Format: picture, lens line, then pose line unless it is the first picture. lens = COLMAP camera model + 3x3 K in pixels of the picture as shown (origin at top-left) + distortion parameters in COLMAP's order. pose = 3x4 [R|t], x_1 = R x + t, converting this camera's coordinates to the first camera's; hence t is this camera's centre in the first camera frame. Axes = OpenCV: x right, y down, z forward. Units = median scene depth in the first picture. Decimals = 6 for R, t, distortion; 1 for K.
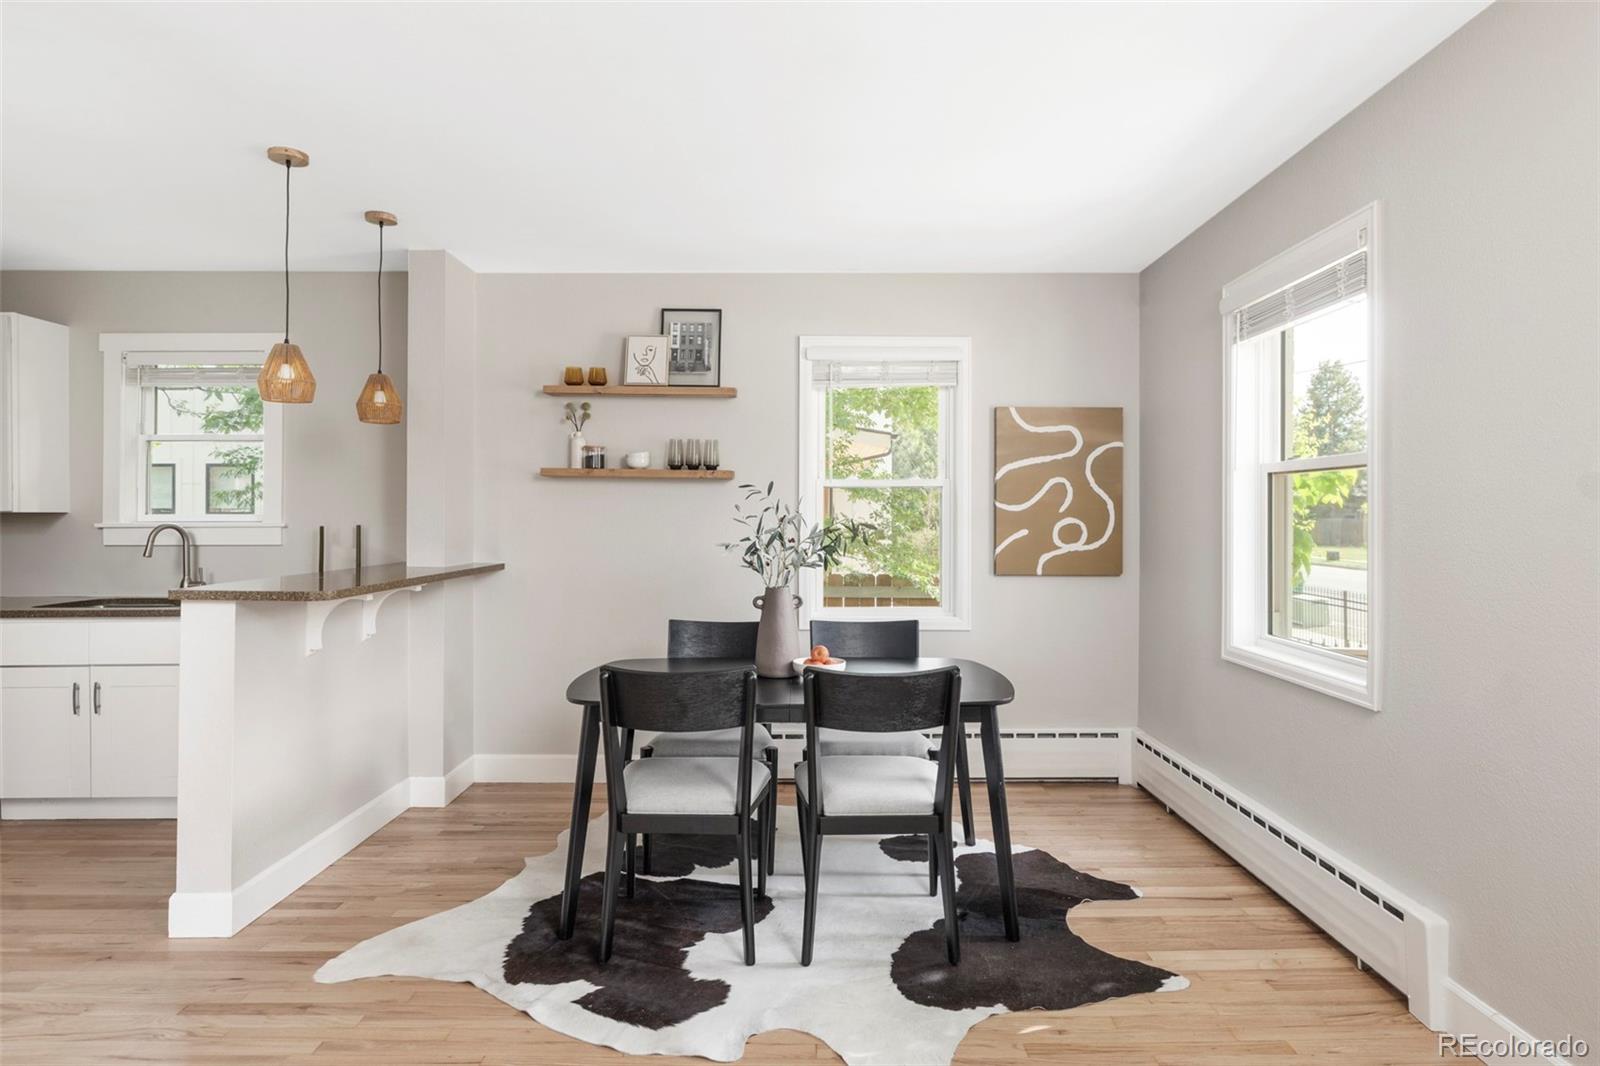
lens RADIAL K [[863.5, 0, 800.0], [0, 863.5, 533.0], [0, 0, 1]] dist [-0.000306, 0.000443]
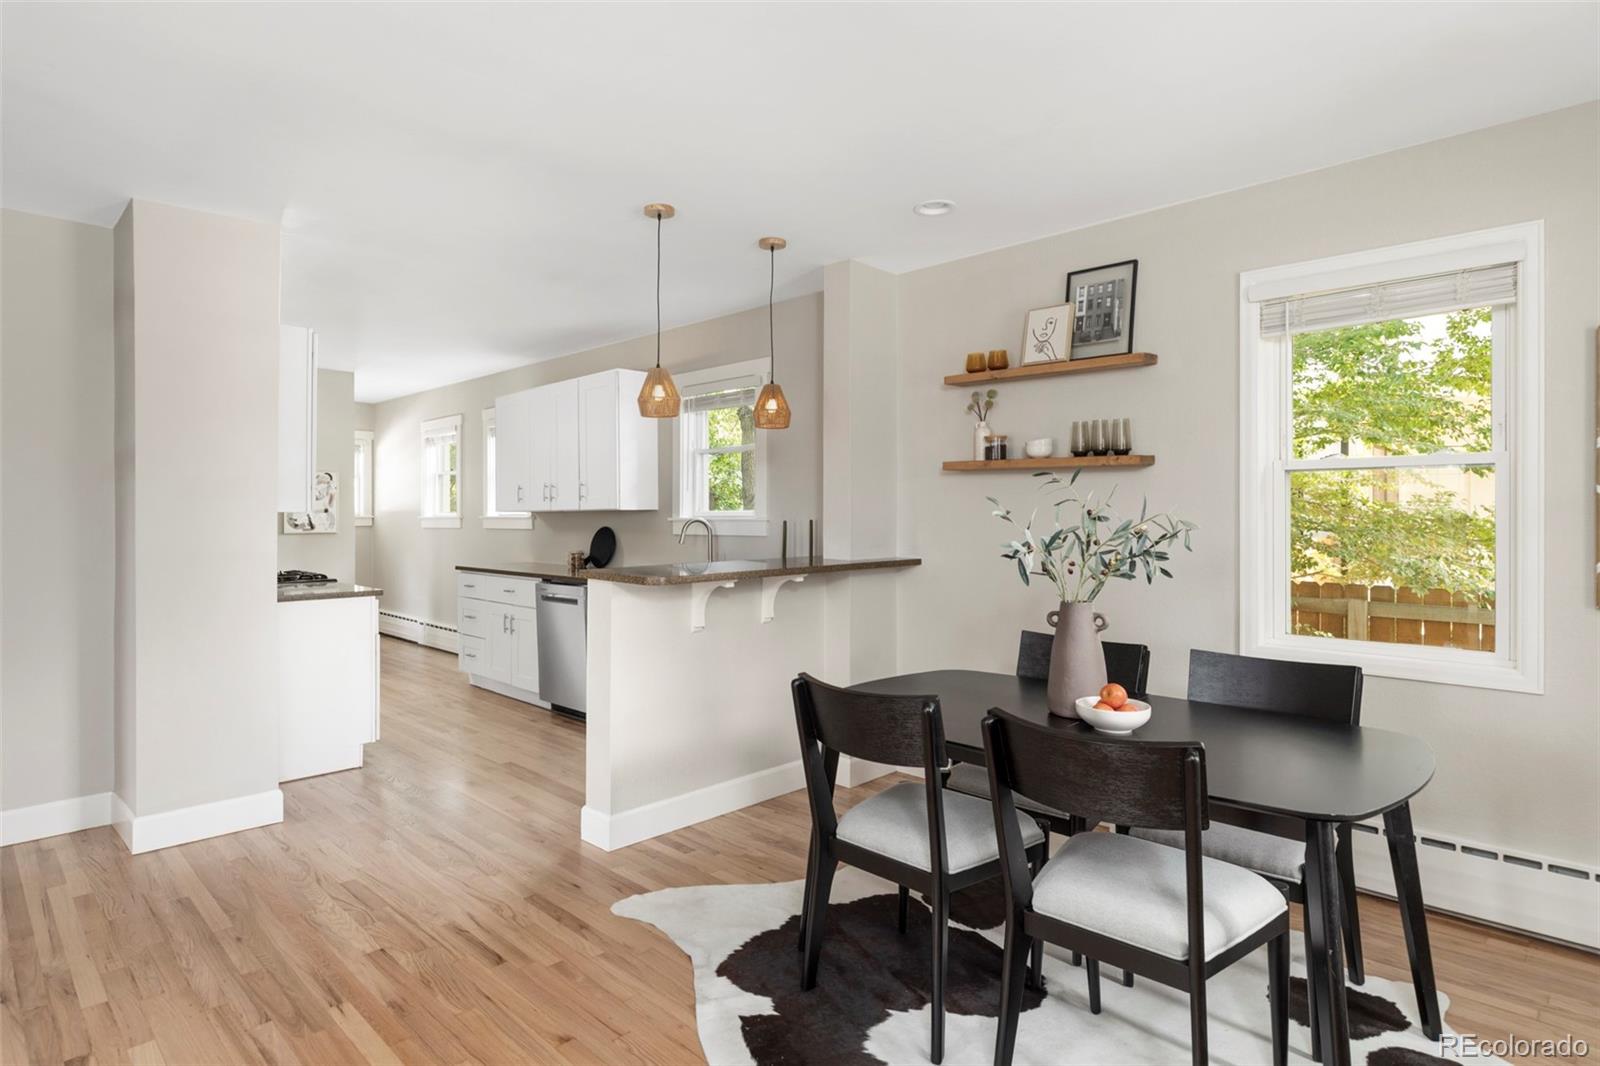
lens RADIAL K [[840.7, 0, 793.0], [0, 840.7, 523.9], [0, 0, 1]] dist [-0.000673, 0.000620]
pose [[0.718589, 0.006559, -0.695404, 0.234734], [-0.008643, 0.999963, 0.000500, -0.004401], [0.695381, 0.005651, 0.718619, 0.199222]]
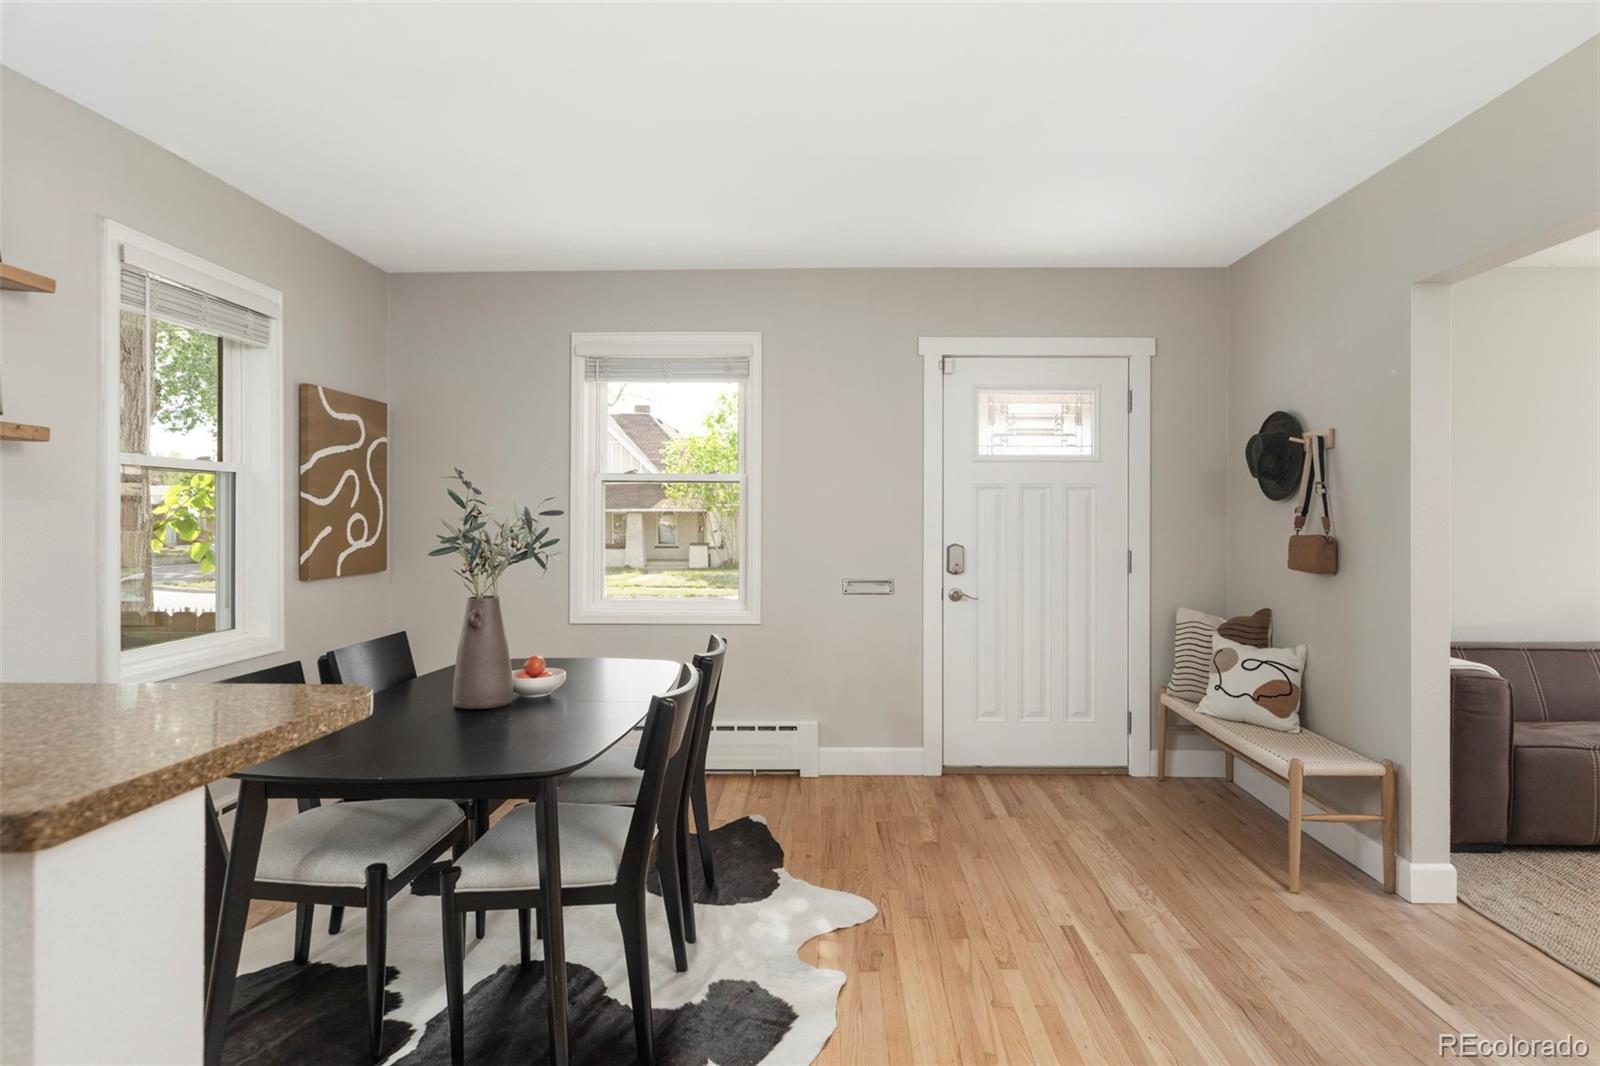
lens RADIAL K [[846.0, 0, 790.4], [0, 846.0, 521.6], [0, 0, 1]] dist [0.021199, -0.000293]
pose [[0.042124, -0.004662, 0.999102, -0.608269], [0.009641, 0.999944, 0.004260, -0.008027], [-0.999066, 0.009453, 0.042166, 0.497106]]
